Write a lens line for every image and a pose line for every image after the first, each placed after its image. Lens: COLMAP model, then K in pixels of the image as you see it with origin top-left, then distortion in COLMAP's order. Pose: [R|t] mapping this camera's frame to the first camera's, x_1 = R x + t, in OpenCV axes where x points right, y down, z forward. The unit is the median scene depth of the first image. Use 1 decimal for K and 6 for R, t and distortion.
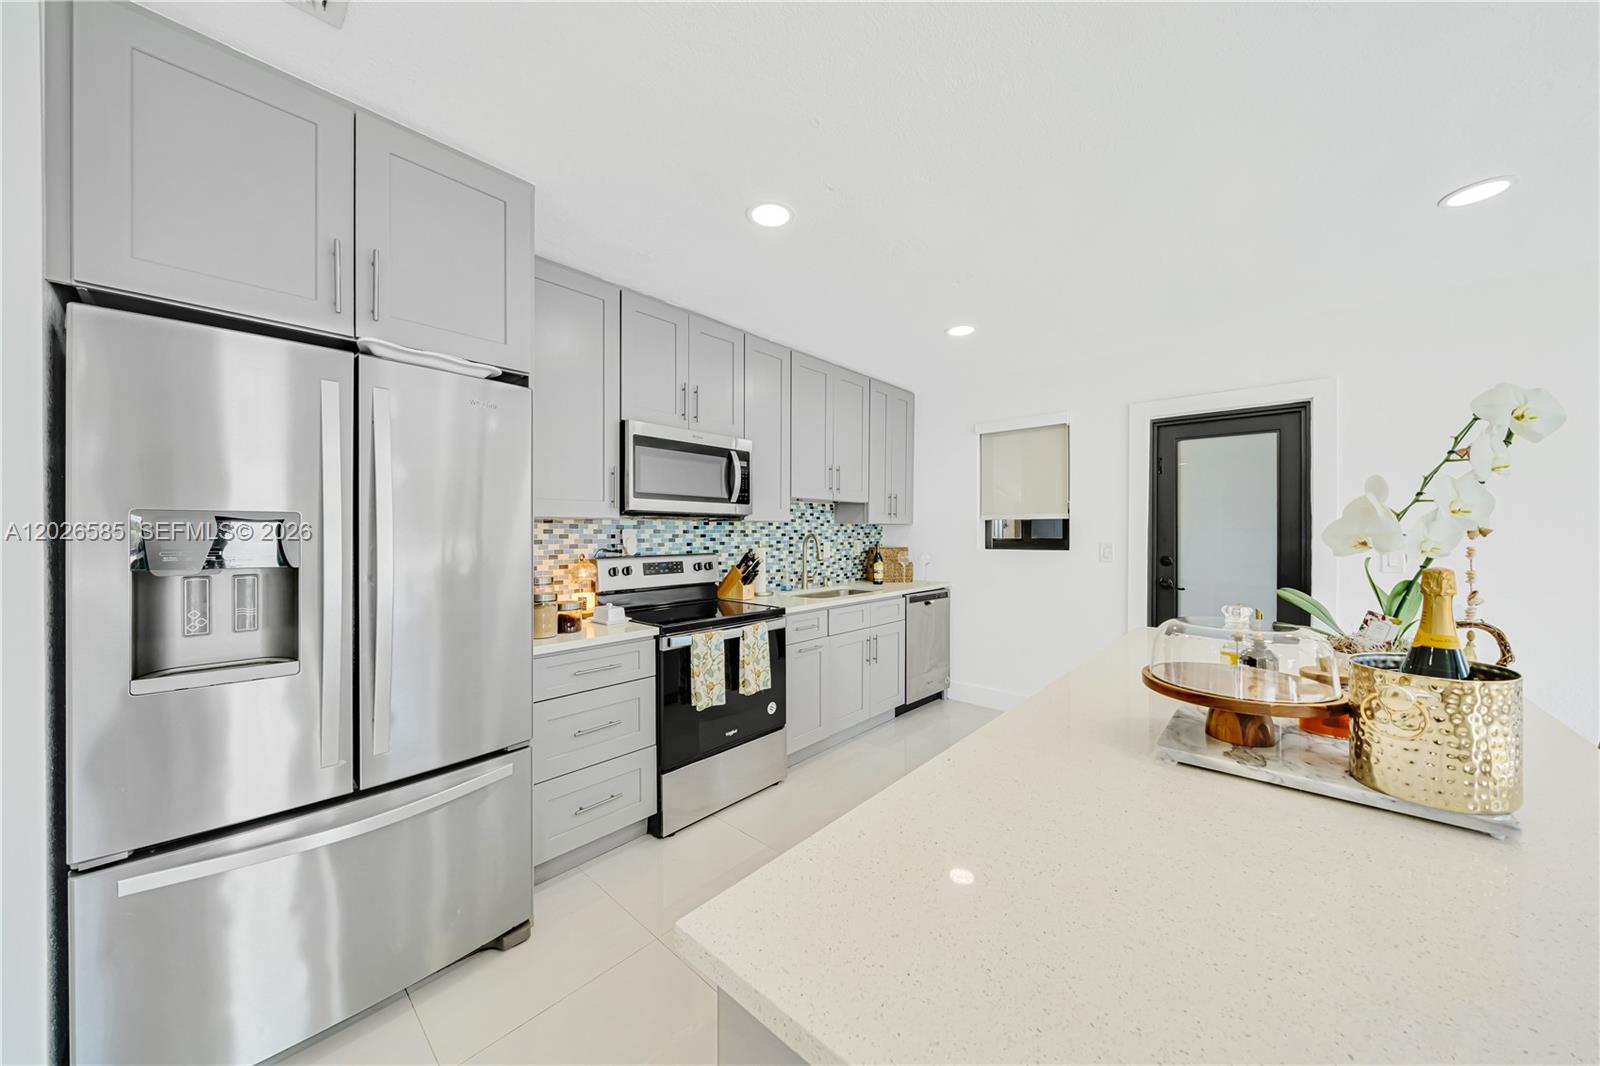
lens RADIAL K [[545.4, 0, 800.0], [0, 545.4, 533.0], [0, 0, 1]] dist [-0.001590, 0.000029]
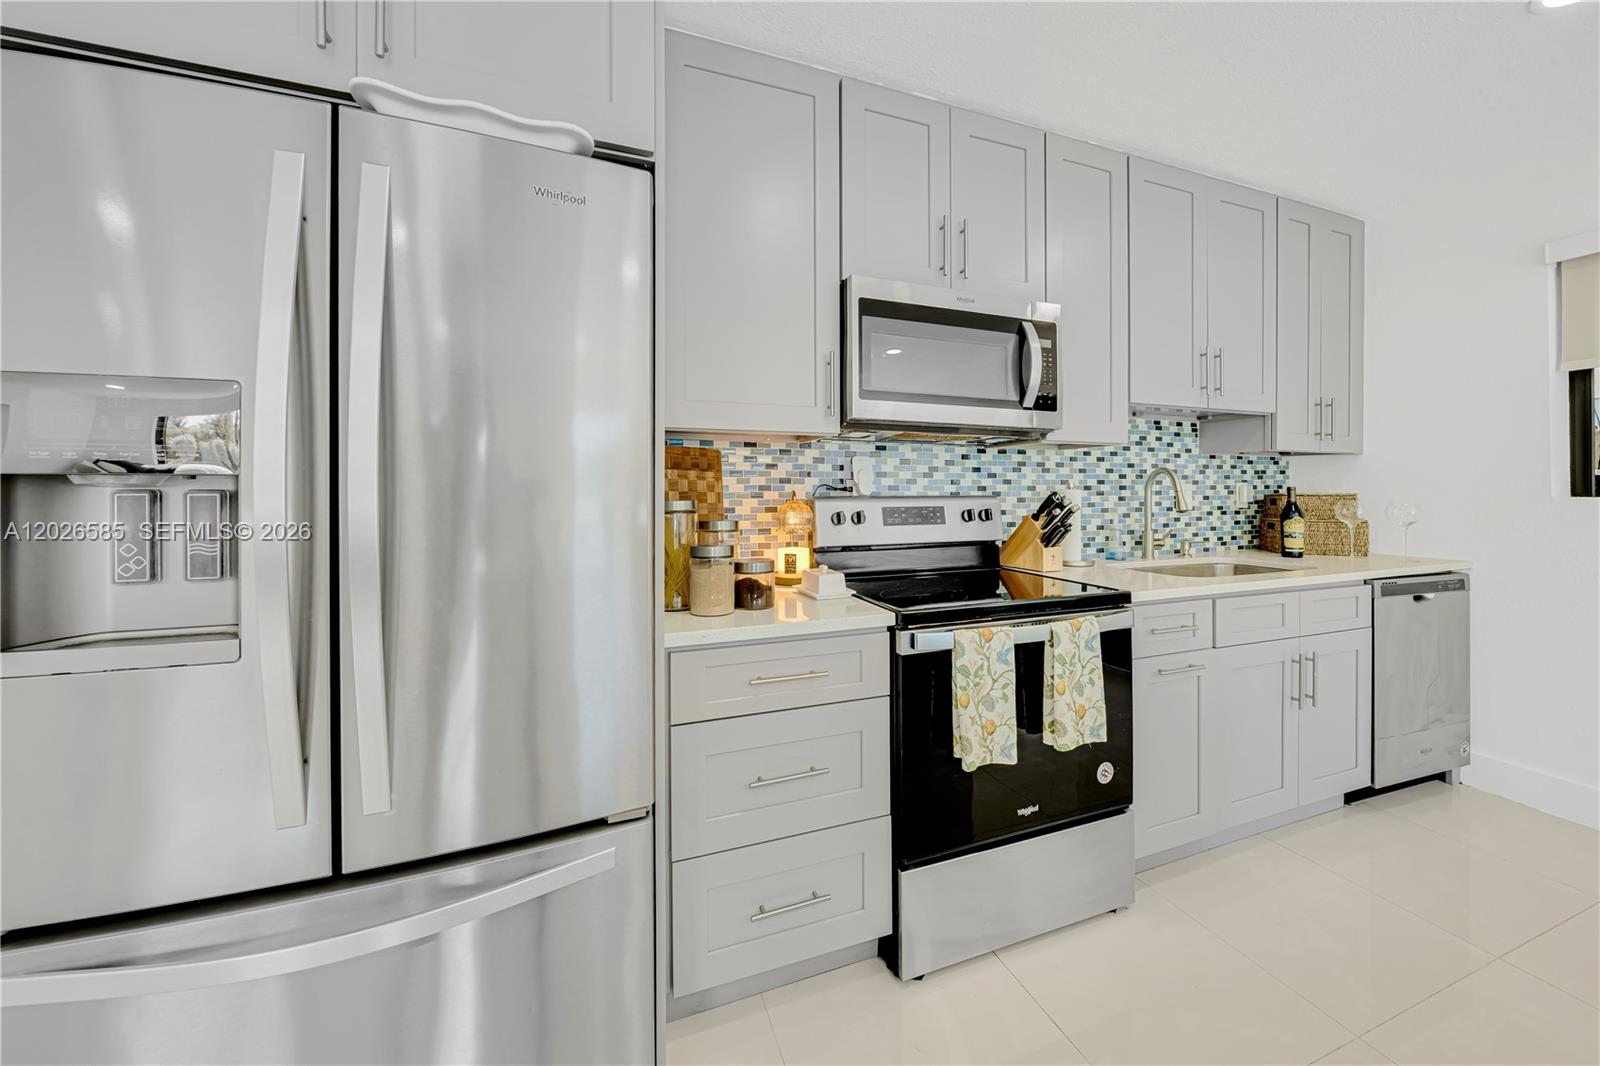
lens RADIAL K [[564.9, 0, 801.1], [0, 564.9, 491.0], [0, 0, 1]] dist [-0.002783, -0.000190]
pose [[0.885166, -0.002843, -0.465267, -0.049773], [0.001187, 0.999992, -0.003852, 0.033963], [0.465274, 0.002857, 0.885162, 0.307971]]
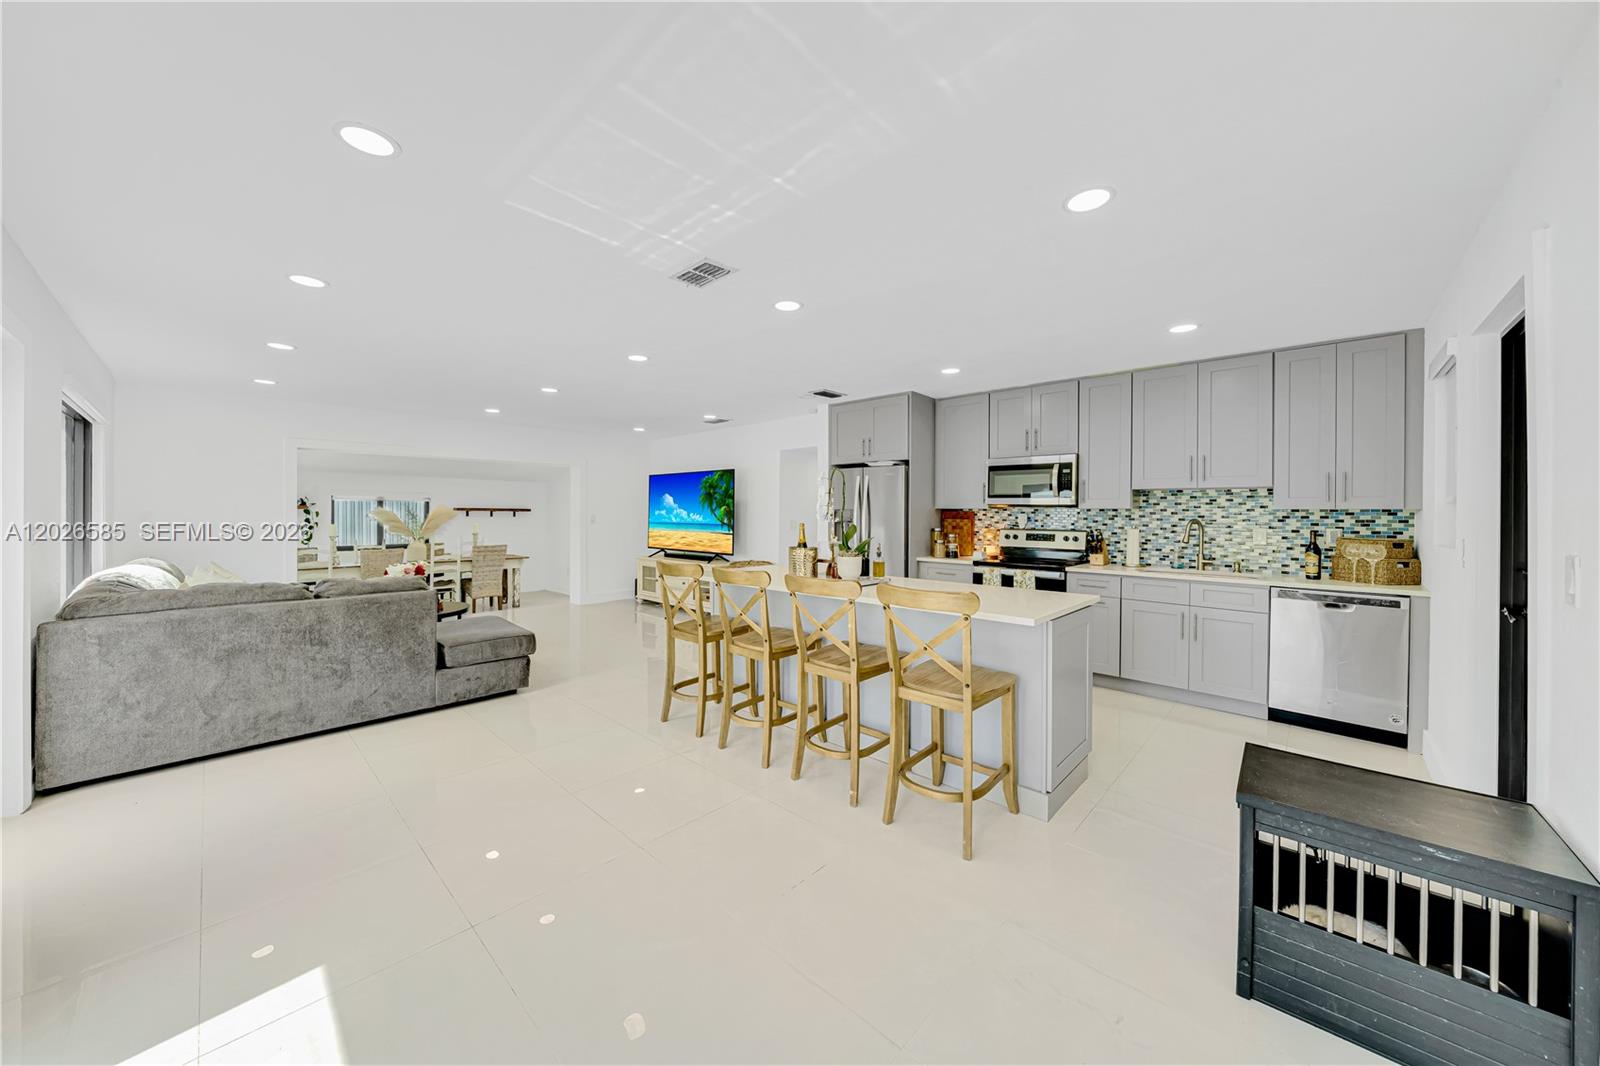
lens RADIAL K [[564.6, 0, 793.5], [0, 564.6, 507.2], [0, 0, 1]] dist [-0.001007, -0.000048]
pose [[-0.021696, -0.011989, -0.999693, 1.369037], [-0.011810, 0.999861, -0.011735, 0.000785], [0.999695, 0.011551, -0.021834, 0.261527]]
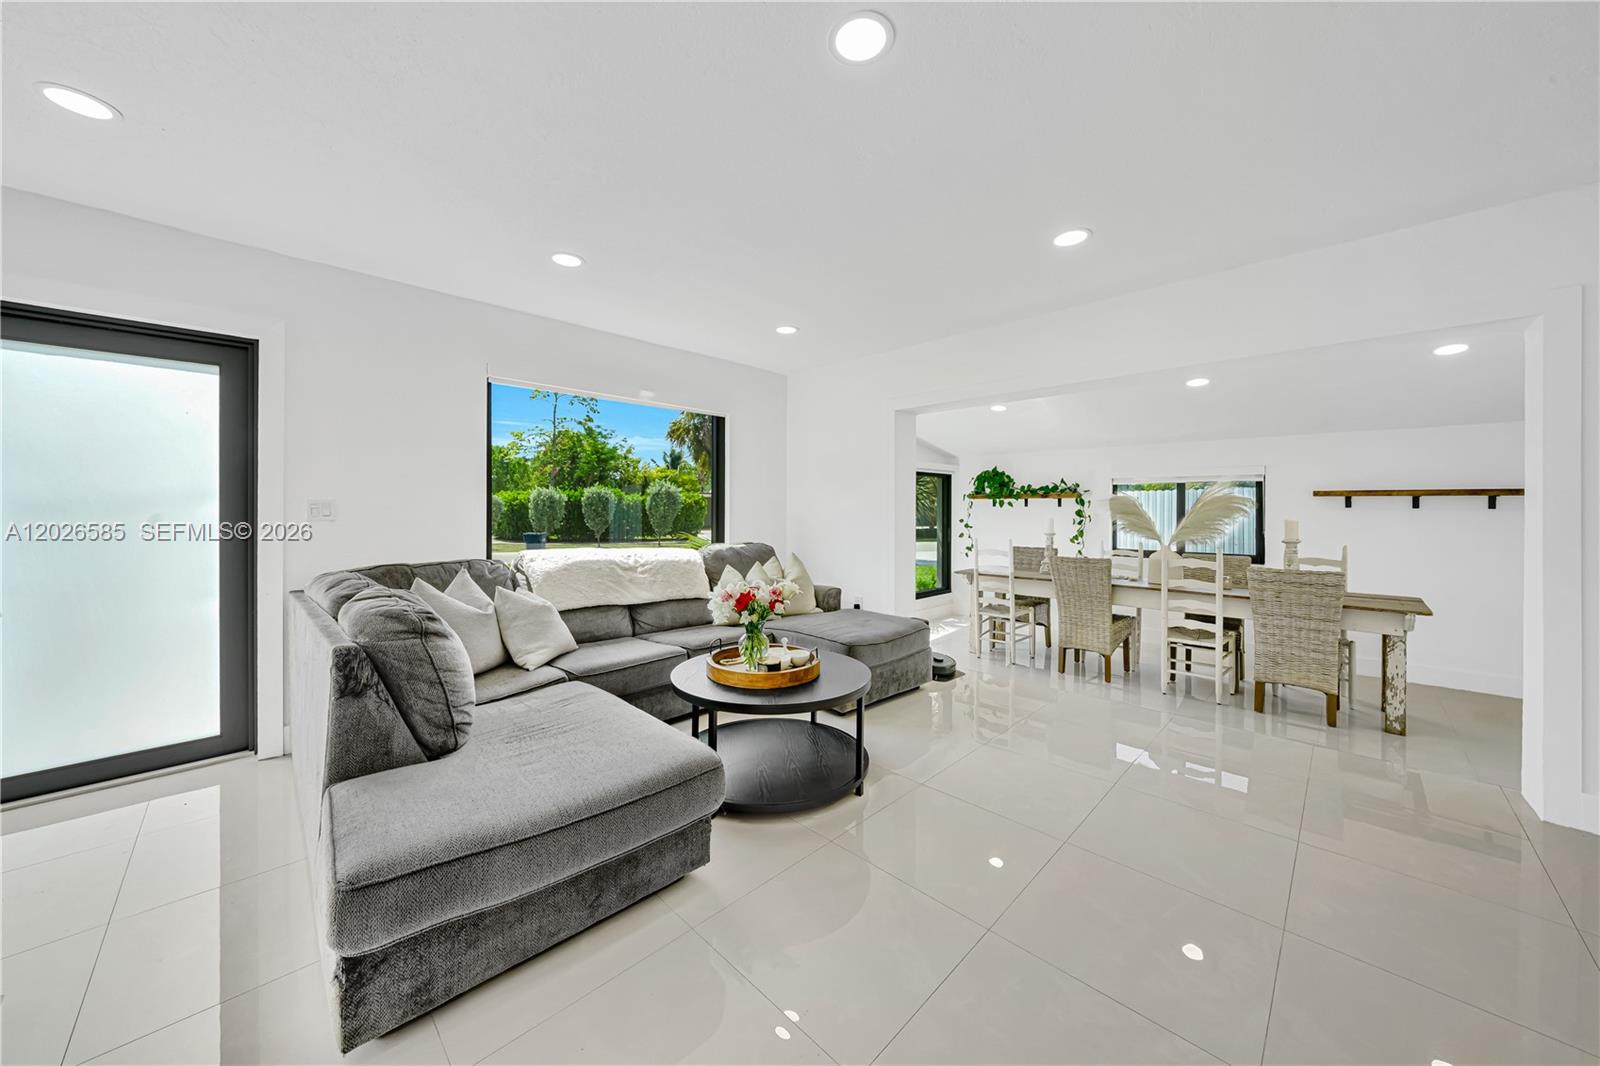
lens RADIAL K [[557.8, 0, 795.2], [0, 557.8, 507.4], [0, 0, 1]] dist [-0.001267, -0.000100]
pose [[-0.998737, -0.002954, 0.050148, -0.208865], [-0.002795, 0.999991, 0.003224, 0.034956], [-0.050157, 0.003079, -0.998737, -0.012051]]
